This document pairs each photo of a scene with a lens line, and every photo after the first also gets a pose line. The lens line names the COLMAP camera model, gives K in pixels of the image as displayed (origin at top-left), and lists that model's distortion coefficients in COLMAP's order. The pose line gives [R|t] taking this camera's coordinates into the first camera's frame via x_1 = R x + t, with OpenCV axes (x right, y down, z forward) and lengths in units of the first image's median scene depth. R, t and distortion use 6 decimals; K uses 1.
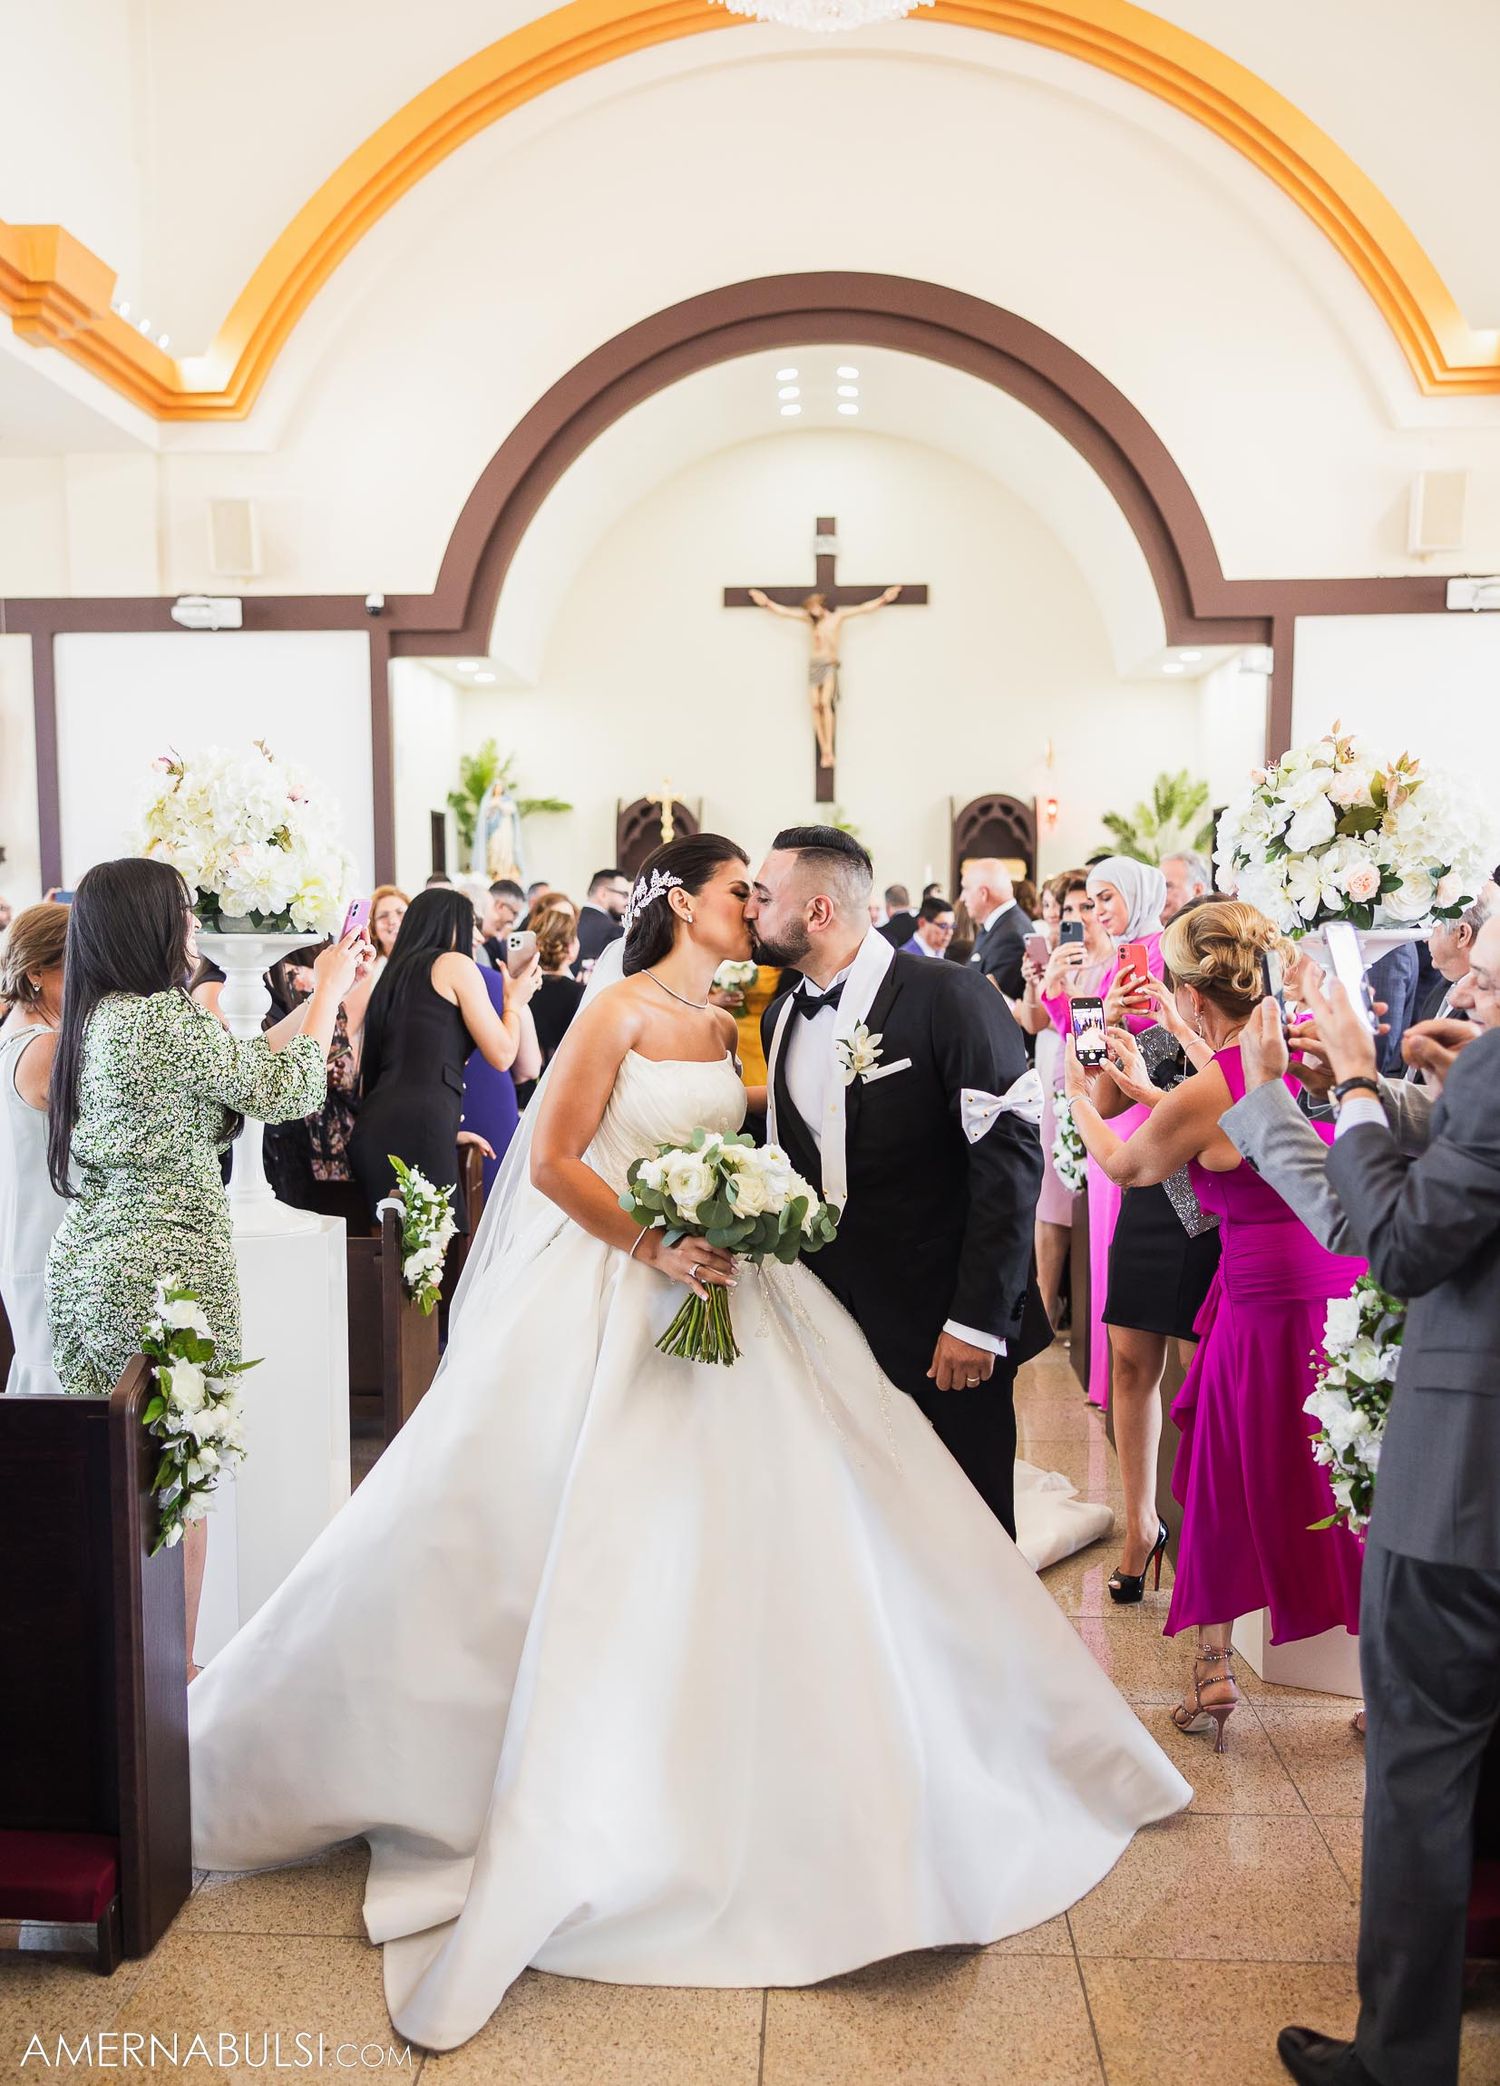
lens RADIAL K [[1953.8, 0, 752.0], [0, 1953.8, 1133.4], [0, 0, 1]] dist [0.016156, 0.003373]
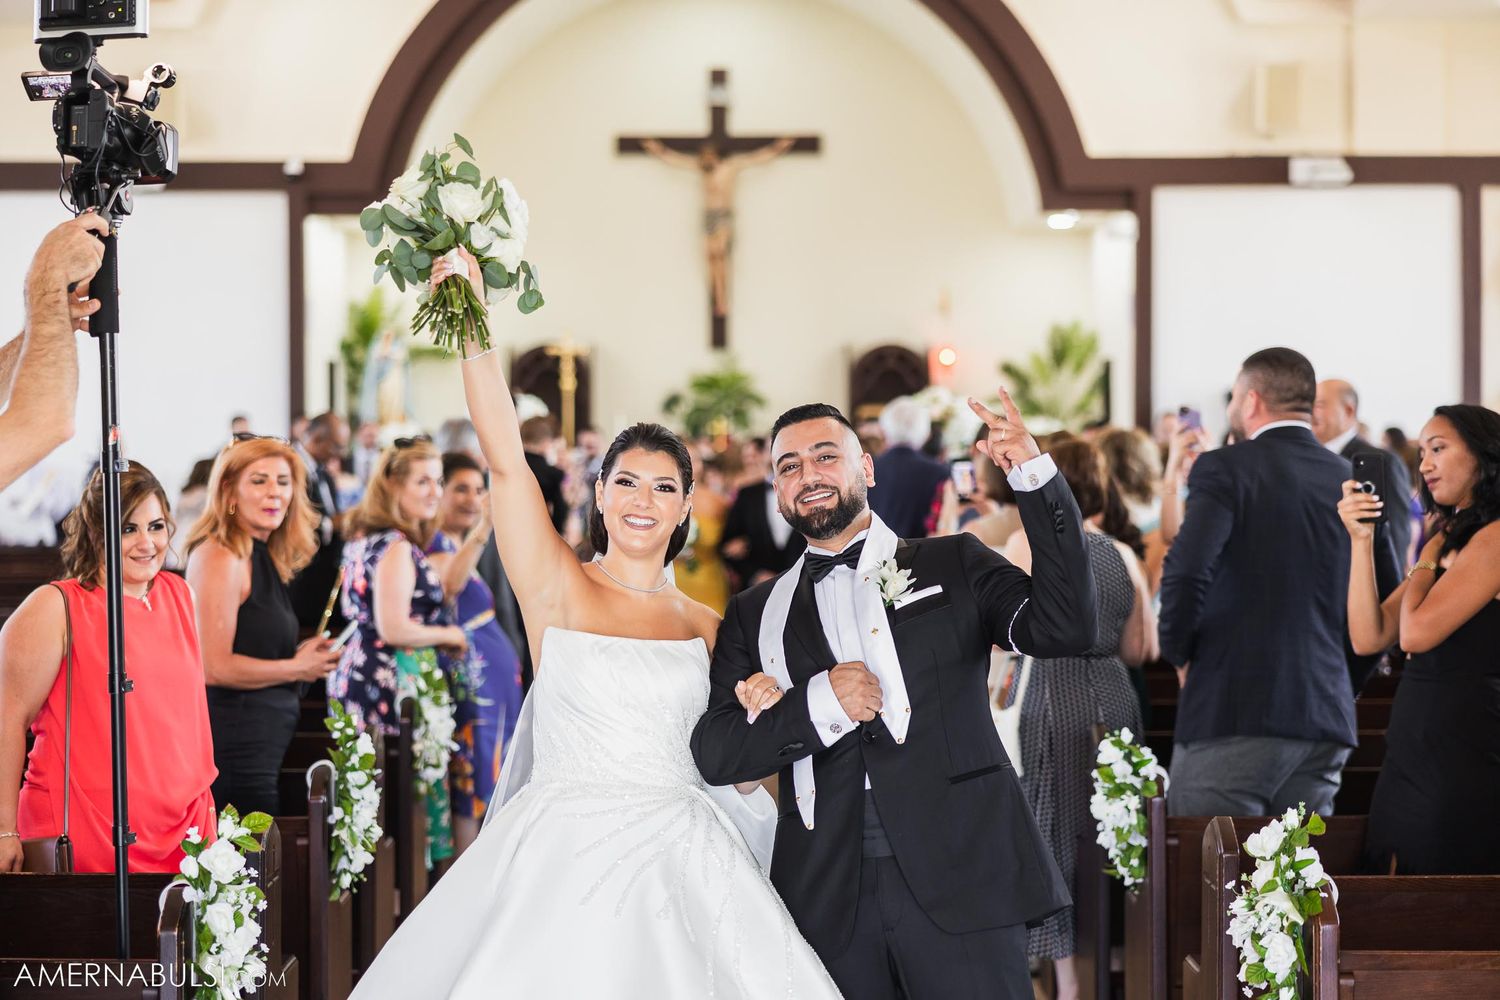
lens RADIAL K [[2966.0, 0, 750.0], [0, 2966.0, 500.0], [0, 0, 1]] dist [-0.041778, -0.045887]
pose [[0.998710, -0.001003, 0.050769, -0.023535], [0.006109, 0.994917, -0.100515, 0.057682], [-0.050410, 0.100695, 0.993639, -0.488344]]
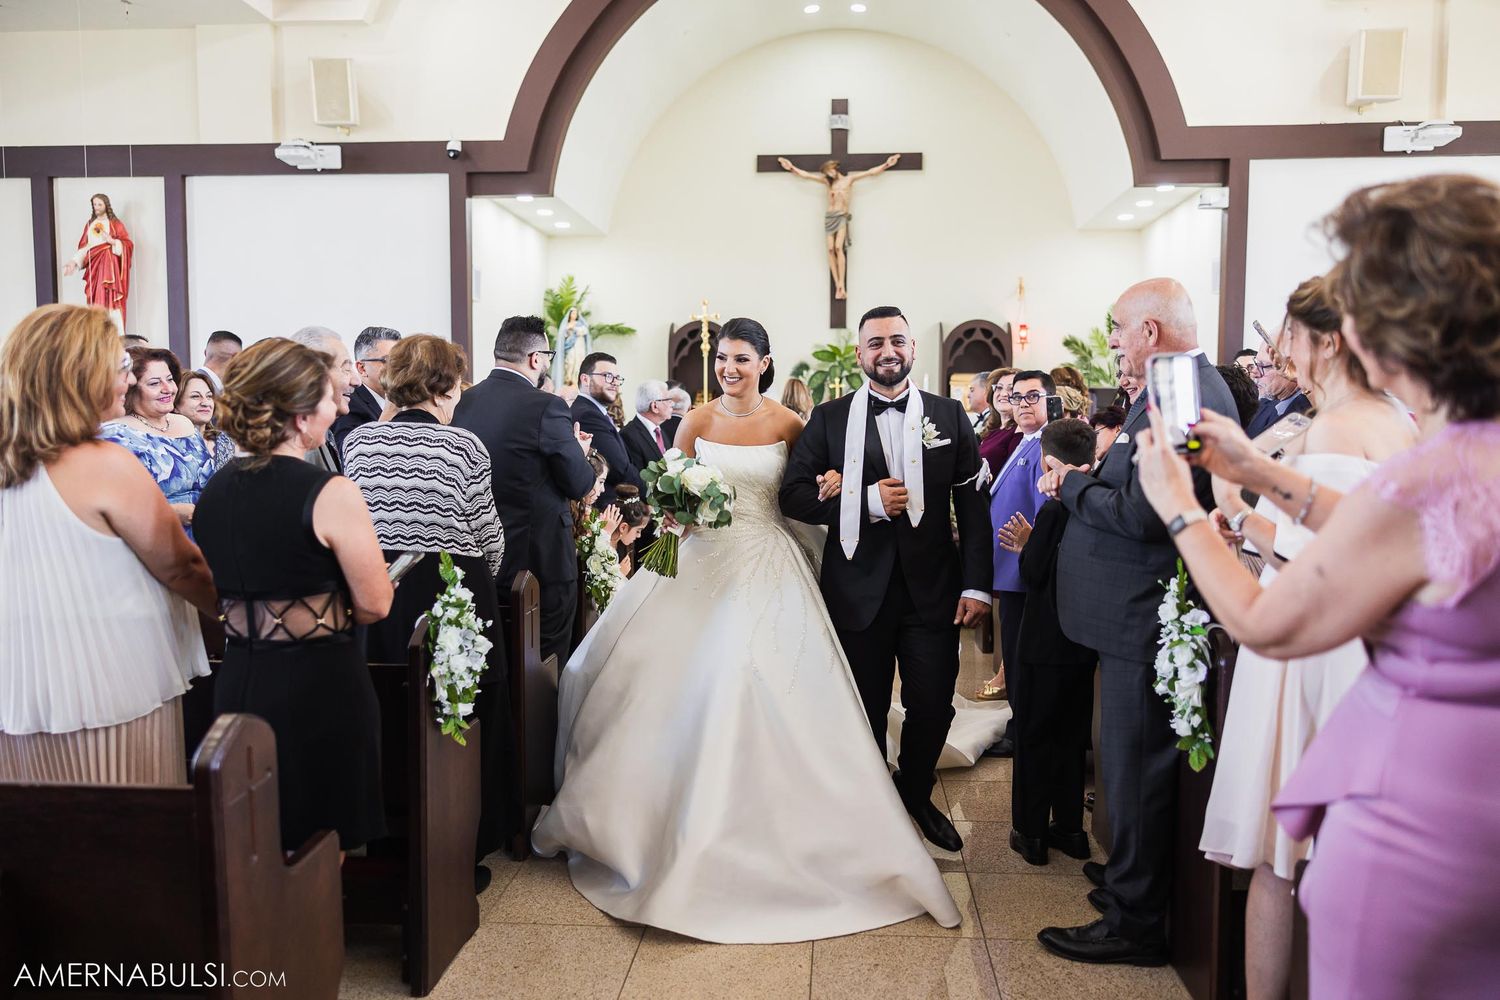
lens RADIAL K [[1215.2, 0, 778.3], [0, 1215.2, 506.7], [0, 0, 1]] dist [0.004143, 0.002013]
pose [[0.999927, 0.005509, -0.010716, 0.008361], [-0.005986, 0.998971, -0.044957, -0.021688], [0.010457, 0.045018, 0.998931, 0.240791]]
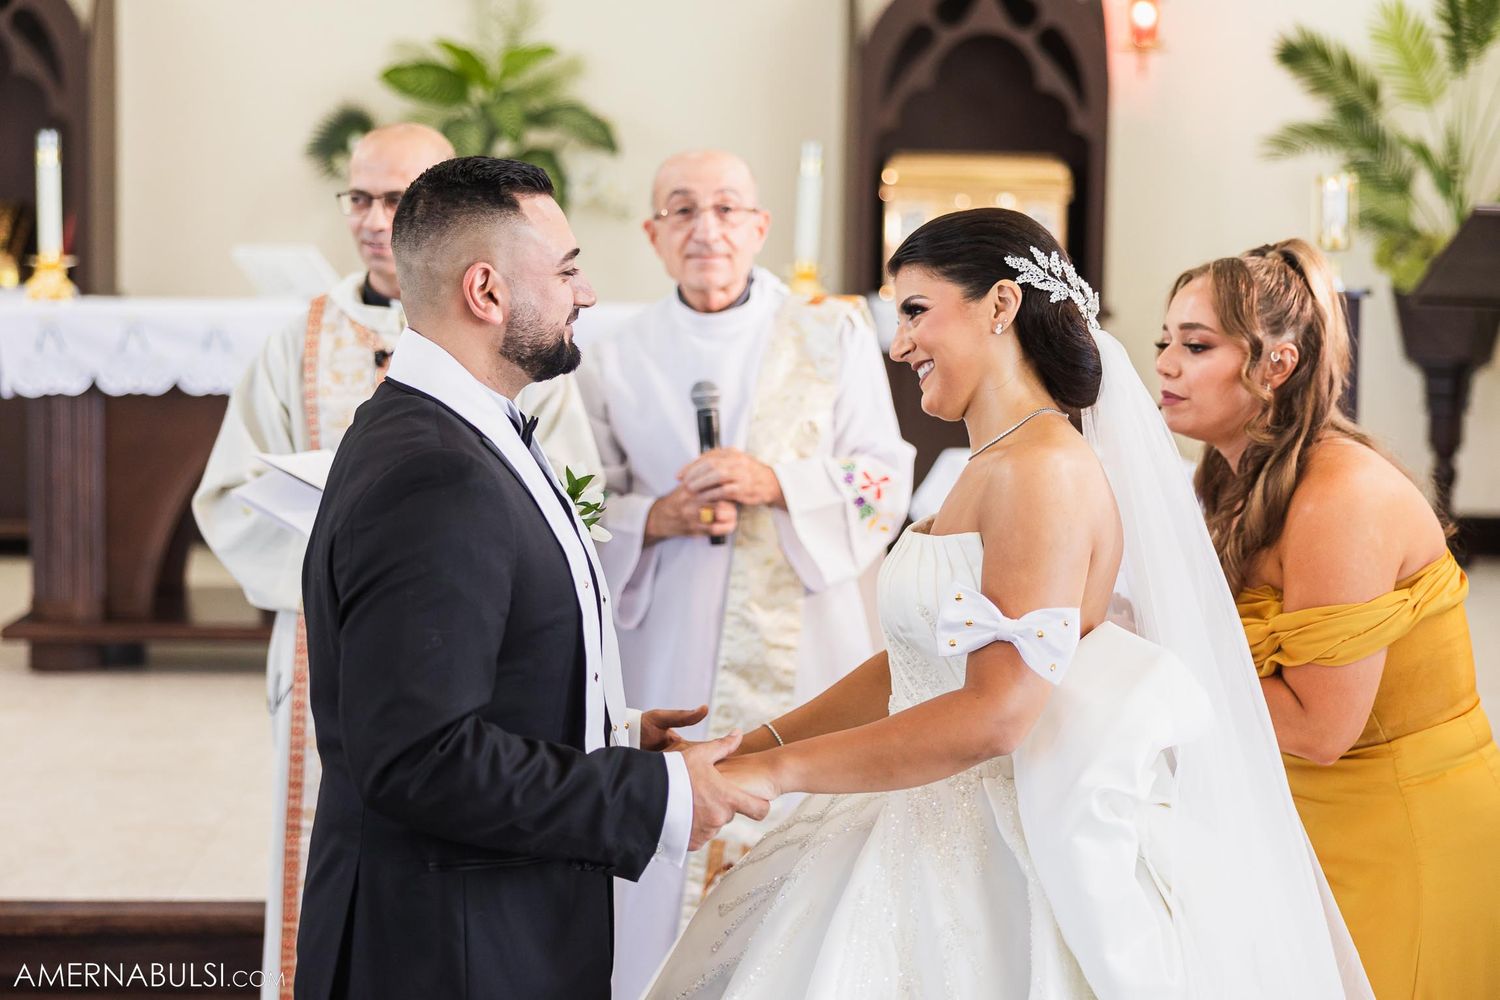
lens RADIAL K [[2465.1, 0, 745.9], [0, 2465.1, 498.7], [0, 0, 1]] dist [0.293466, -0.996307]
pose [[0.992595, 0.009661, 0.121083, 0.032547], [-0.005408, 0.999358, -0.035410, -0.065589], [-0.121348, 0.034493, 0.992011, 0.579306]]
